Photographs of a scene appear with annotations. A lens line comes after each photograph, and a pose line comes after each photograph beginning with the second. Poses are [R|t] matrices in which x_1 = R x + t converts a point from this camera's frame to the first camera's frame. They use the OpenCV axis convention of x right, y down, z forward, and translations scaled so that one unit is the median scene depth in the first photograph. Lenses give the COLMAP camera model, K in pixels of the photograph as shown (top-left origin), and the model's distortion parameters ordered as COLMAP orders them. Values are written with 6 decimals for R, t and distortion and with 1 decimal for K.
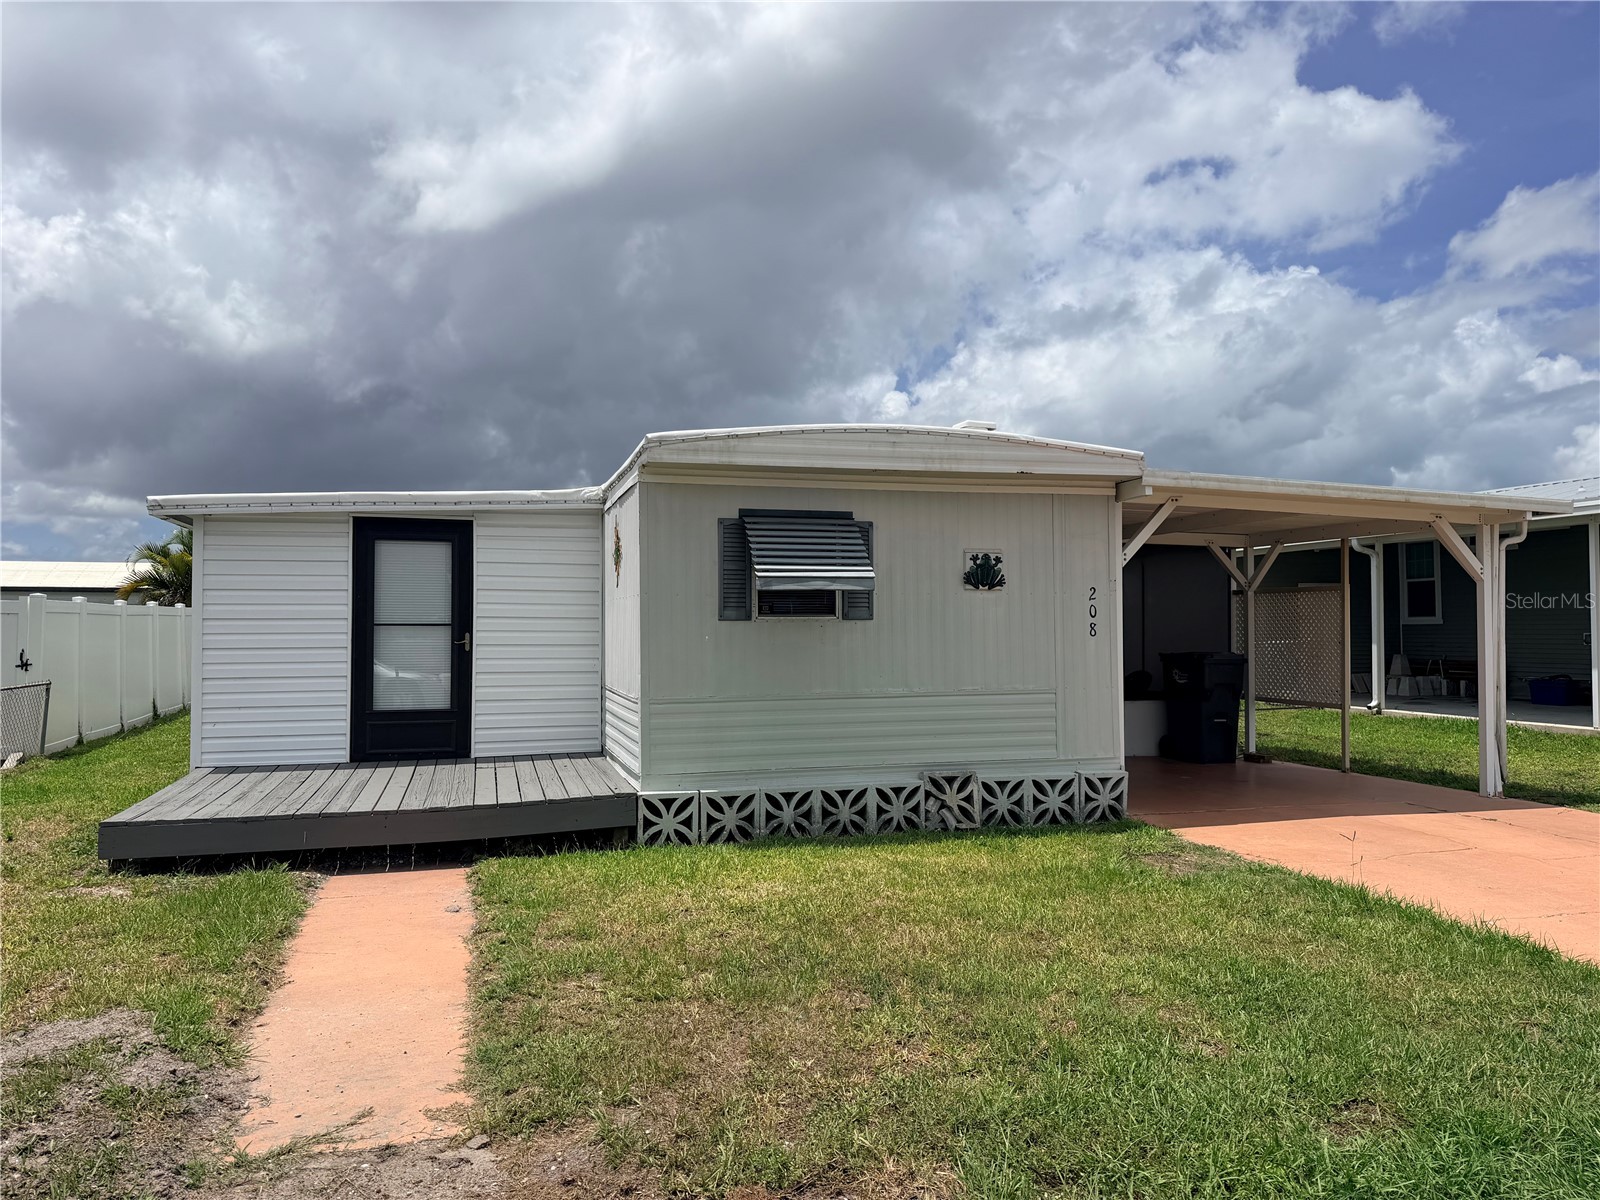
lens RADIAL K [[1059.2, 0, 800.0], [0, 1059.2, 600.0], [0, 0, 1]] dist [0.166700, -0.168861]
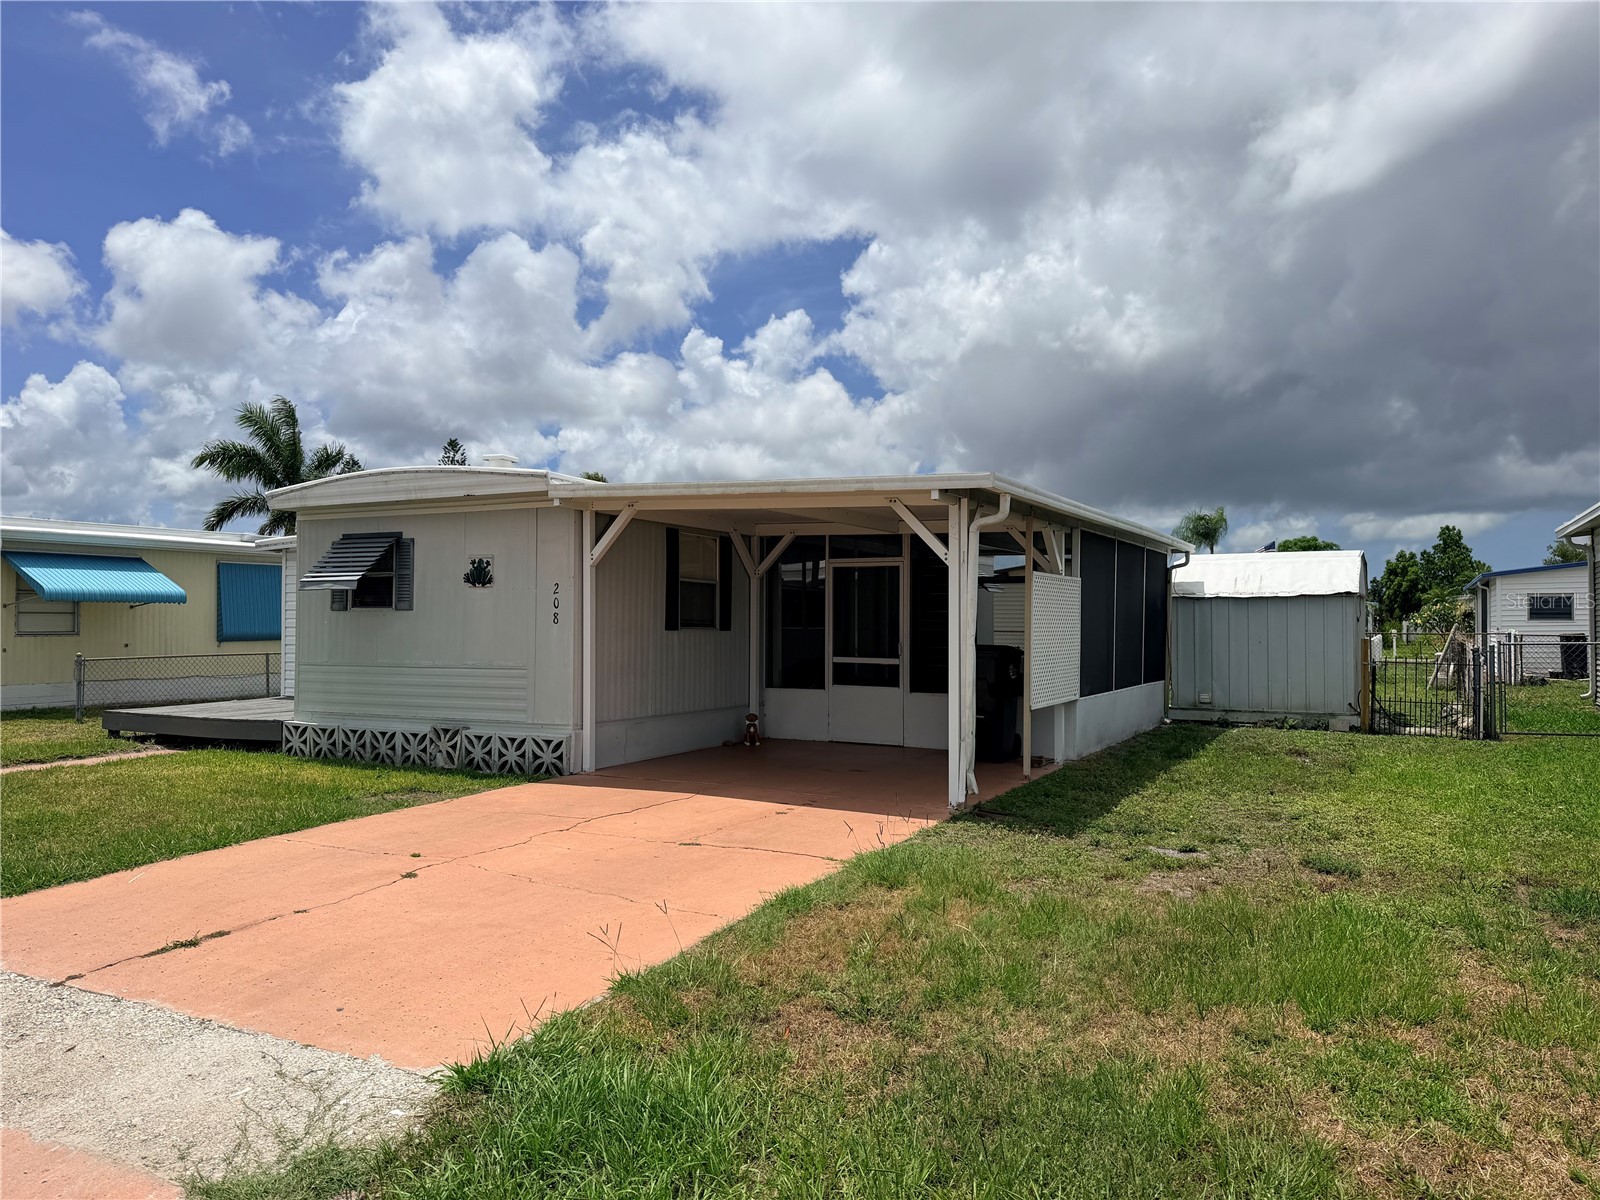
lens RADIAL K [[1123.7, 0, 828.5], [0, 1123.7, 606.7], [0, 0, 1]] dist [0.111792, -0.201597]
pose [[0.727150, -0.004928, -0.686461, 1.187545], [0.010554, 0.999936, 0.004001, 0.011196], [0.686397, -0.010155, 0.727156, 0.248610]]
